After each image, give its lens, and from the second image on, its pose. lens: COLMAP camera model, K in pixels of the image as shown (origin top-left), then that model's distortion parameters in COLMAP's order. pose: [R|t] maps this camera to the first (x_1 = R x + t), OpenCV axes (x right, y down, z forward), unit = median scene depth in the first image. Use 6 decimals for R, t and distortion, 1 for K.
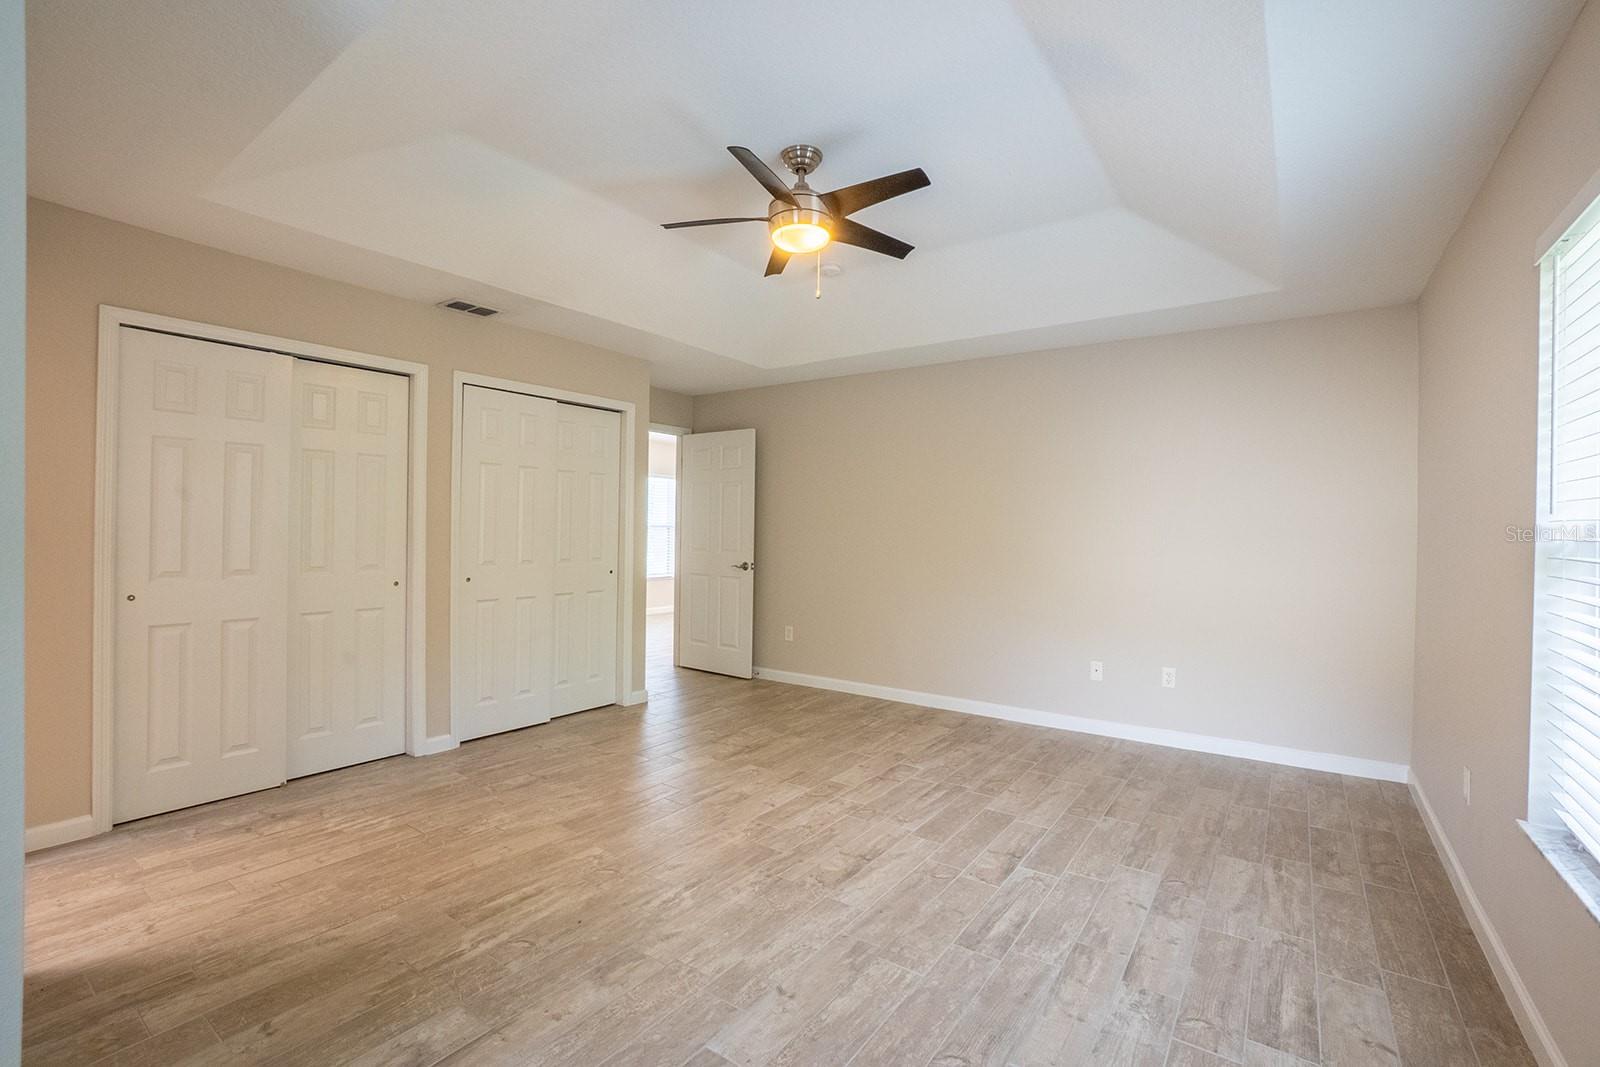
lens RADIAL K [[709.0, 0, 784.6], [0, 709.0, 530.4], [0, 0, 1]] dist [-0.046771, 0.012725]
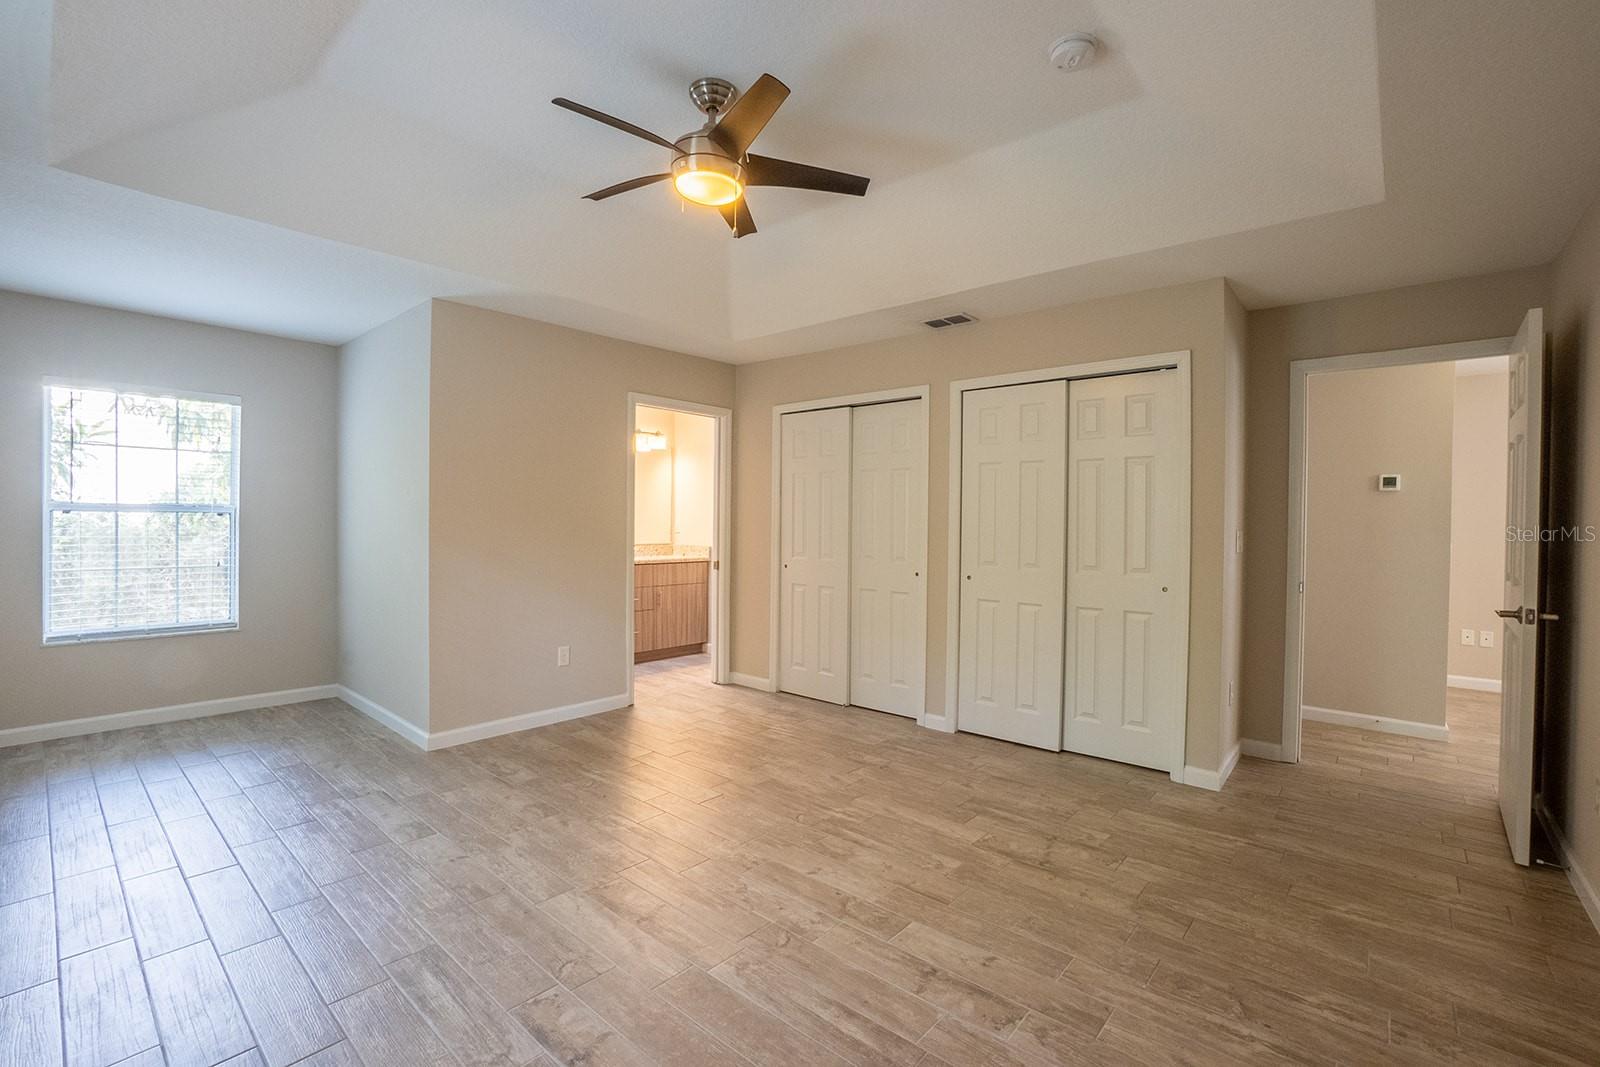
lens RADIAL K [[709.0, 0, 794.8], [0, 709.0, 527.0], [0, 0, 1]] dist [-0.046771, 0.012725]
pose [[-0.092614, -0.009839, -0.995653, 0.732783], [-0.011701, 0.999893, -0.008793, 0.009299], [0.995633, 0.010836, -0.092719, 0.996550]]
